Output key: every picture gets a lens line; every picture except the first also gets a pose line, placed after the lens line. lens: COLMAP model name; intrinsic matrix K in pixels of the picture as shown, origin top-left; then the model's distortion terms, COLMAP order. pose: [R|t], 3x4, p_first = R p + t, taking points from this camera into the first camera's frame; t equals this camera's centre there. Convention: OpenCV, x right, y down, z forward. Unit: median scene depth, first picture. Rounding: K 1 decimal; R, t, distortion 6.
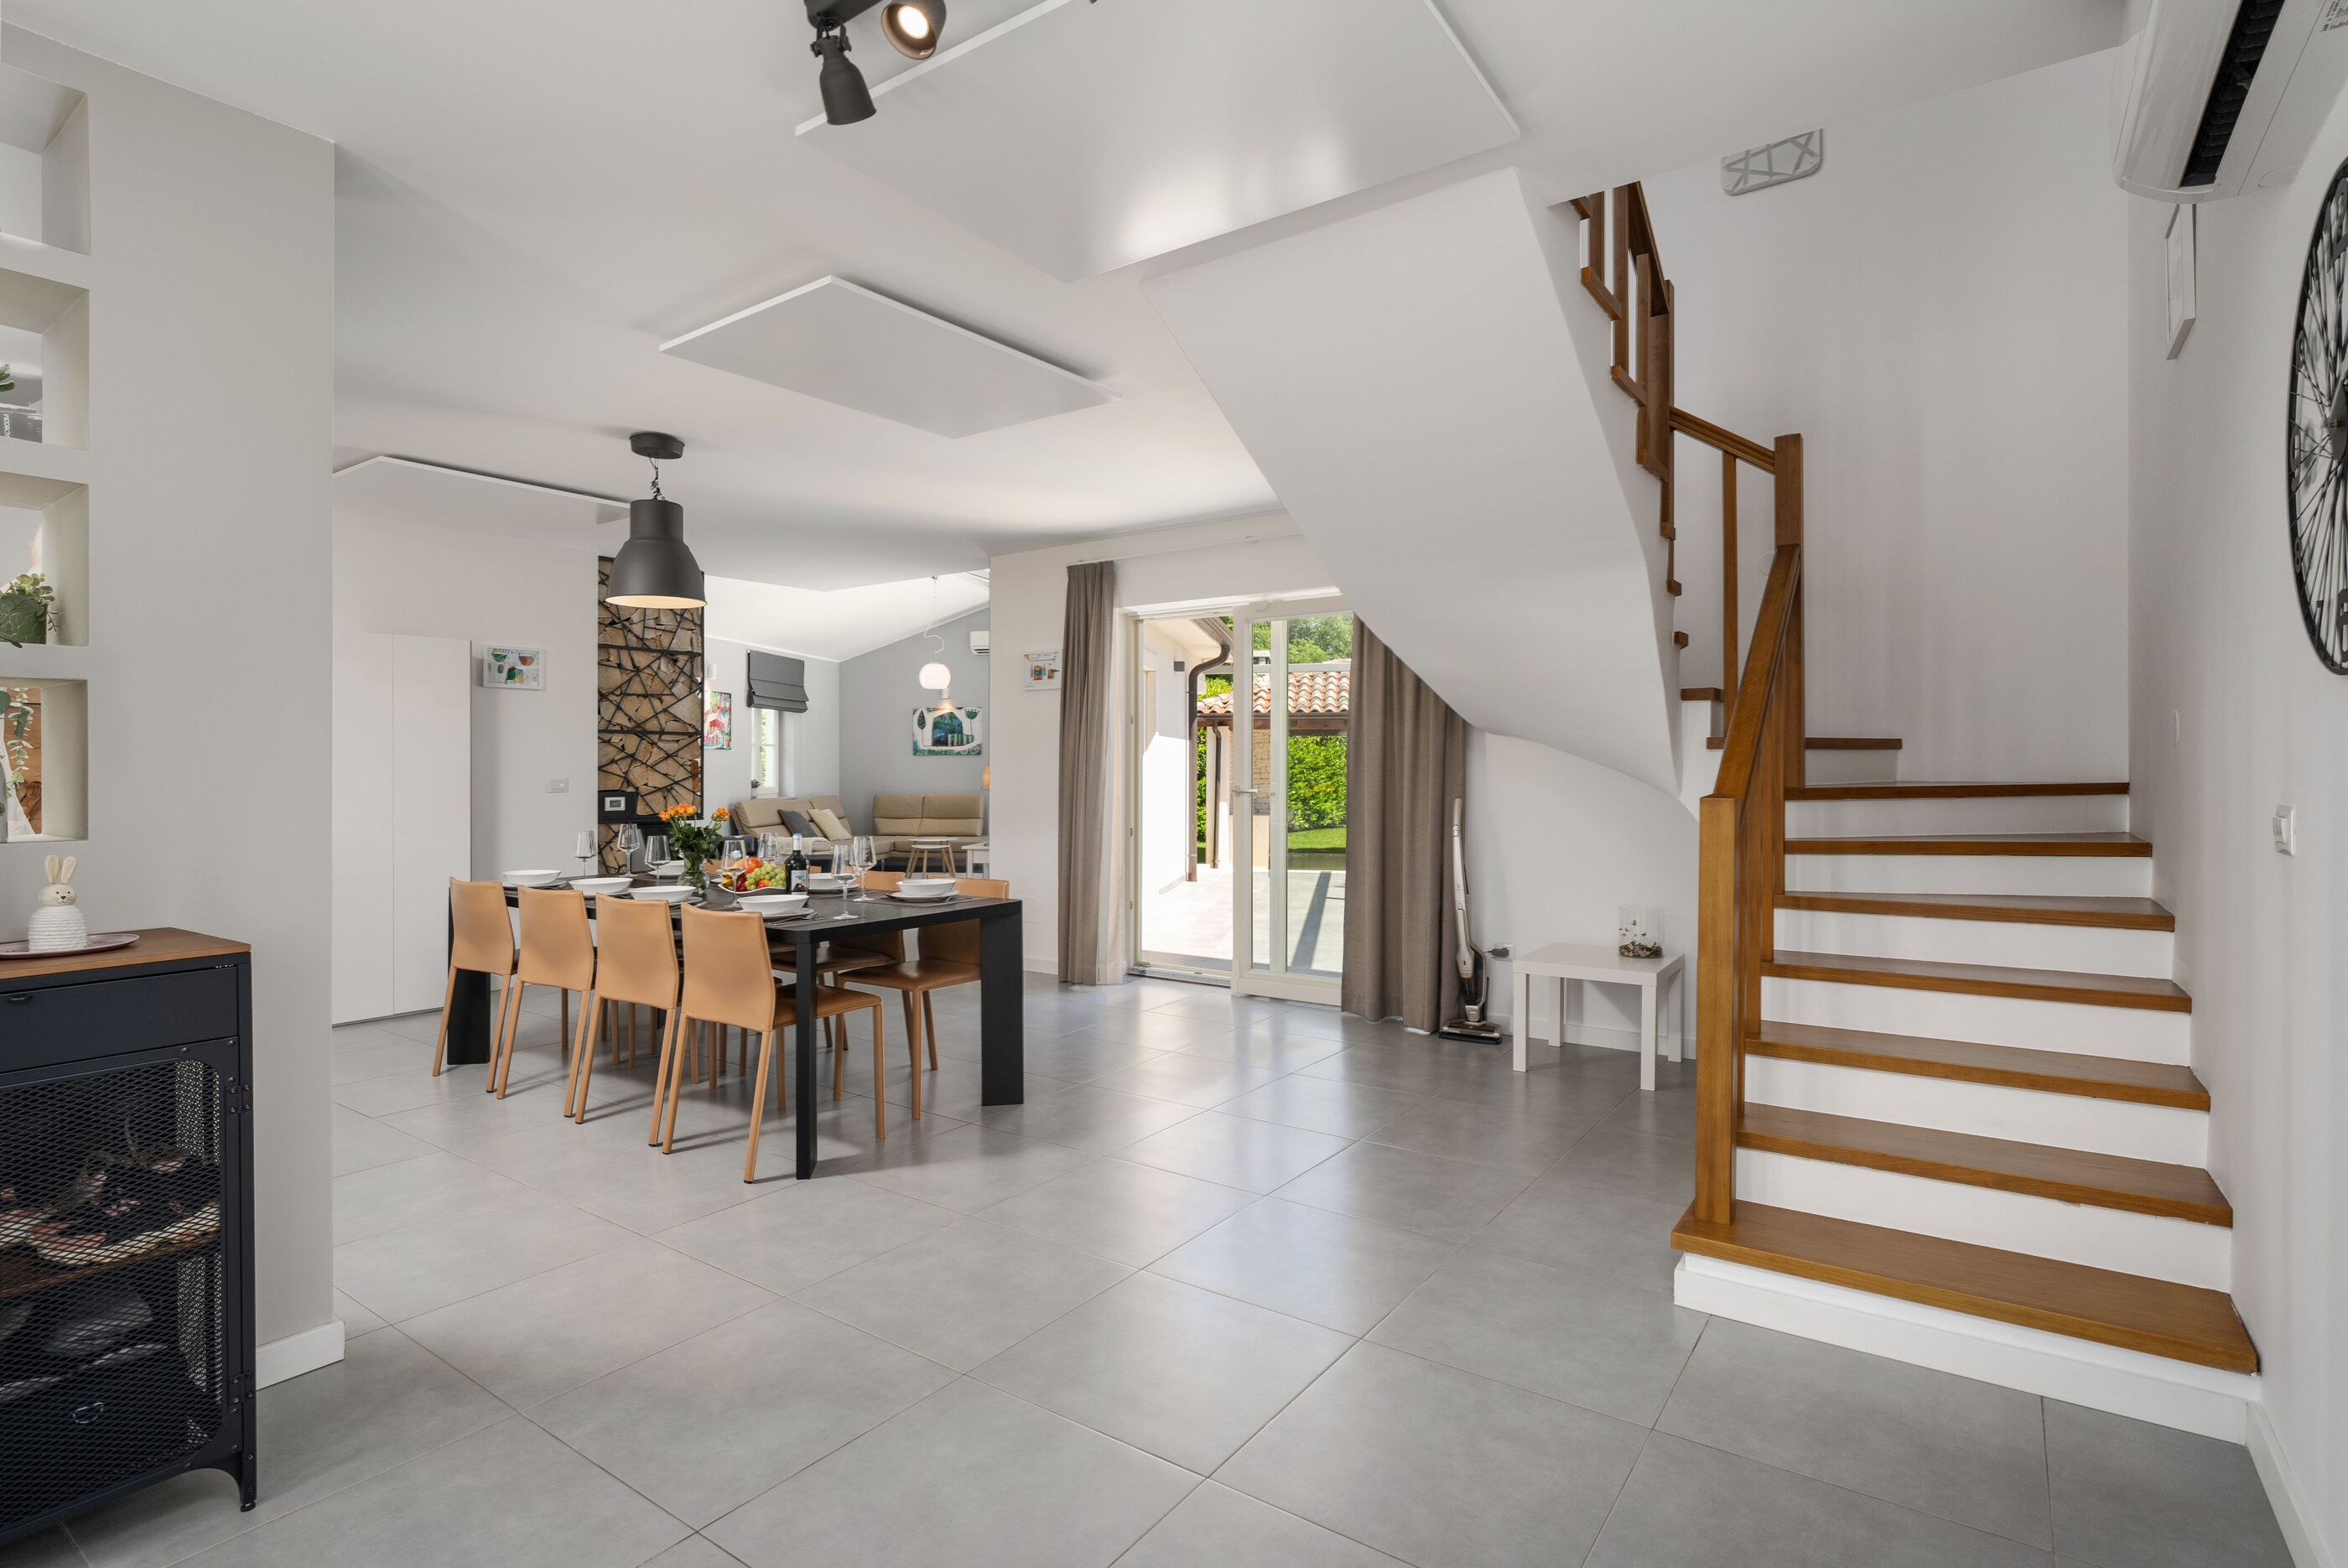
lens RADIAL K [[1174.1, 0, 1184.2], [0, 1174.1, 688.1], [0, 0, 1]] dist [0.001207, -0.000017]
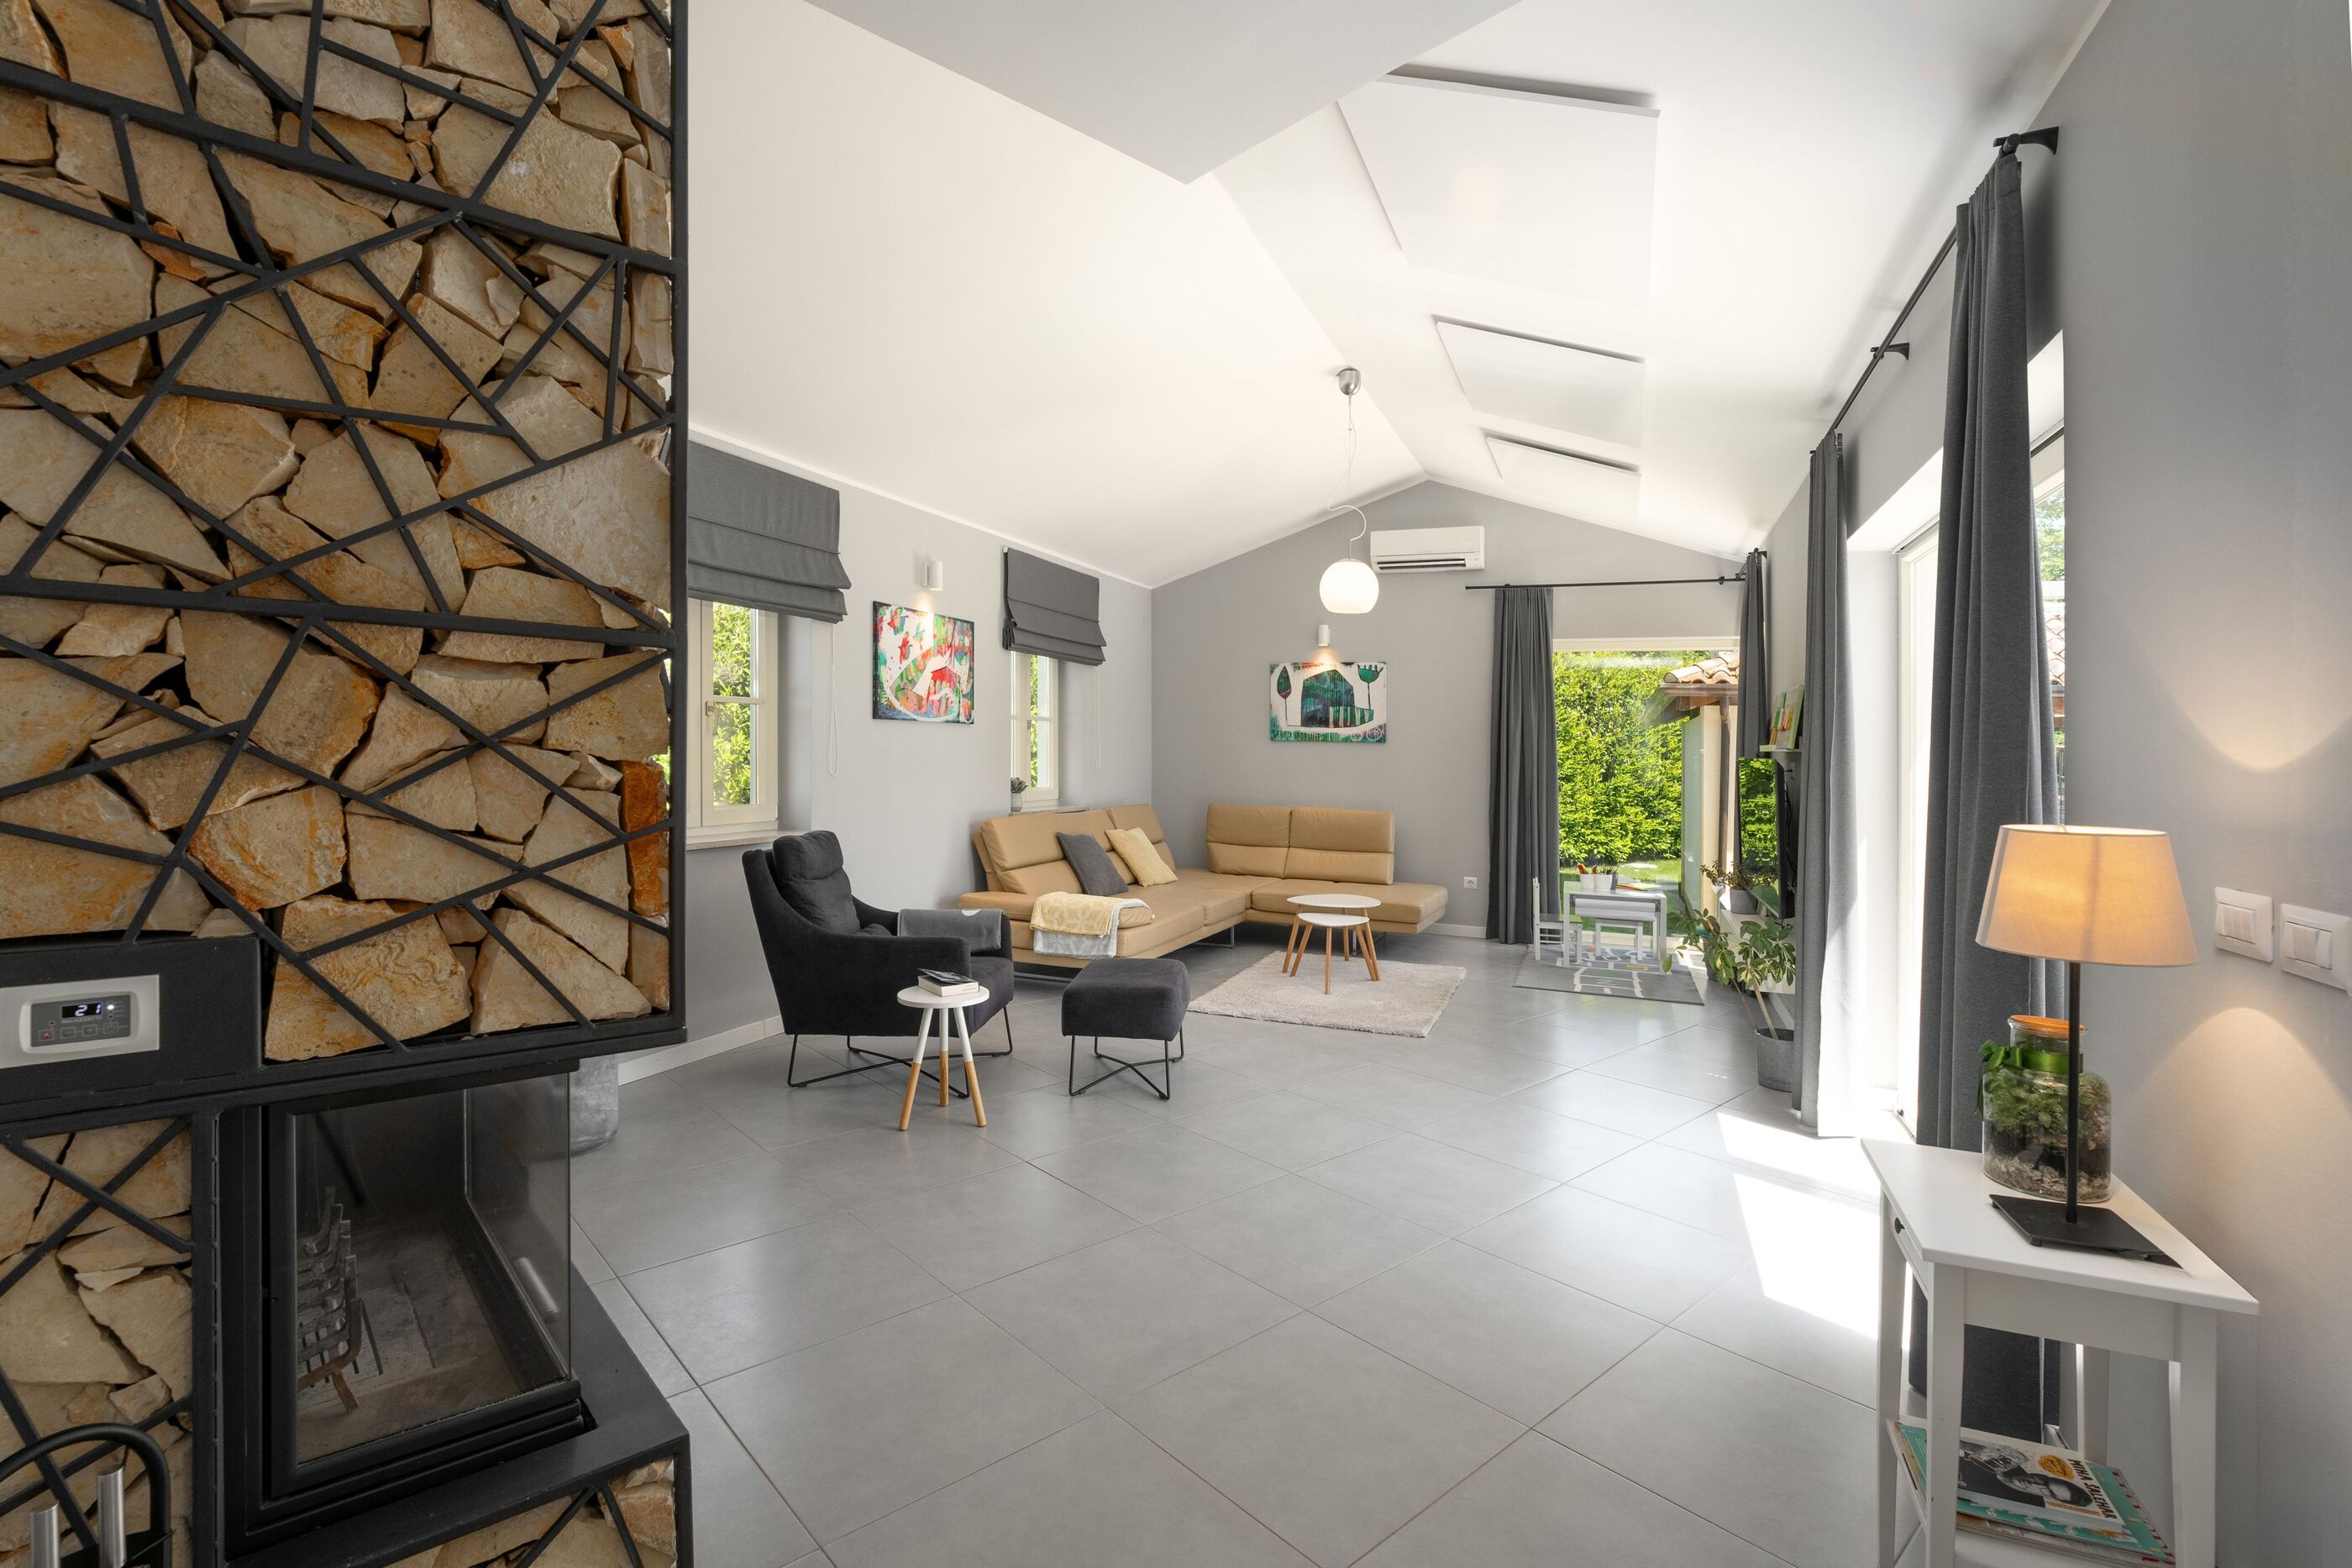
lens RADIAL K [[1105.1, 0, 1212.8], [0, 1105.1, 764.6], [0, 0, 1]] dist [-0.002030, 0.000073]
pose [[0.979369, 0.027489, -0.200202, -0.275246], [-0.011316, 0.996610, 0.081487, 0.044099], [0.201763, -0.077540, 0.976360, 0.824490]]
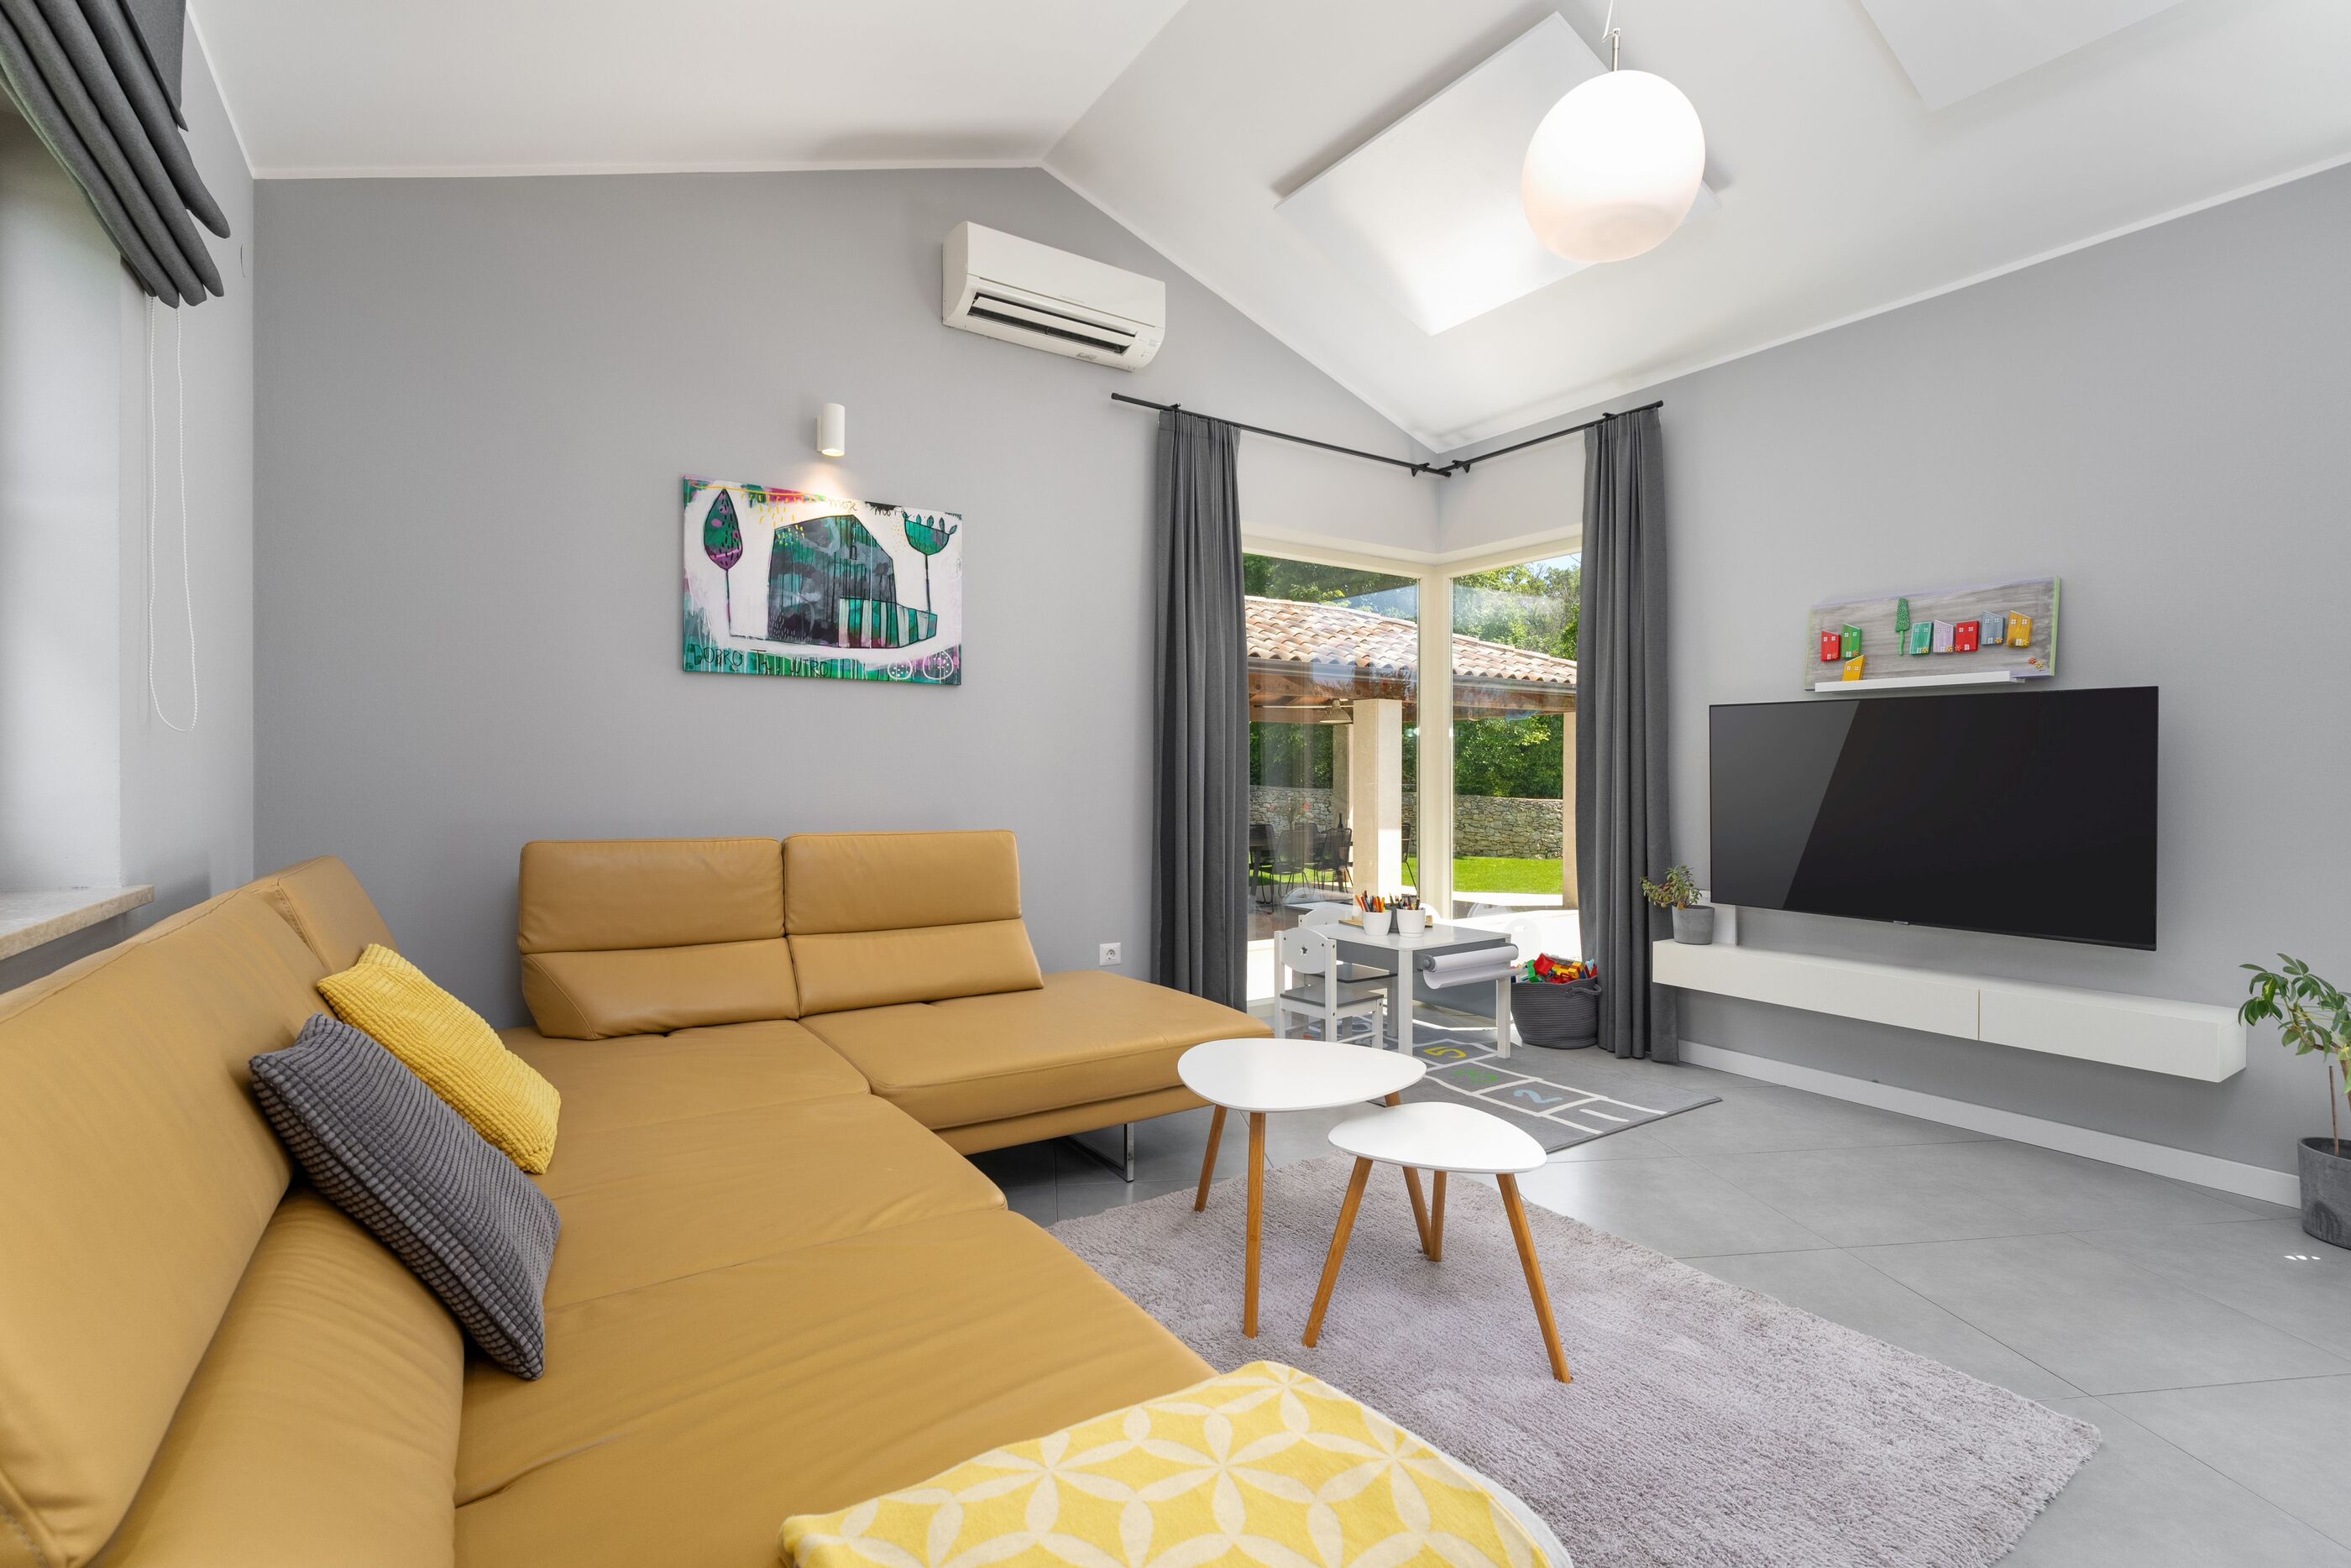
lens RADIAL K [[1055.1, 0, 1174.0], [0, 1055.1, 762.1], [0, 0, 1]] dist [-0.001047, -0.000085]
pose [[0.734568, 0.014713, 0.678376, -0.576002], [-0.052267, 0.998021, 0.034951, 0.119612], [-0.676520, -0.061130, 0.733883, 1.469090]]
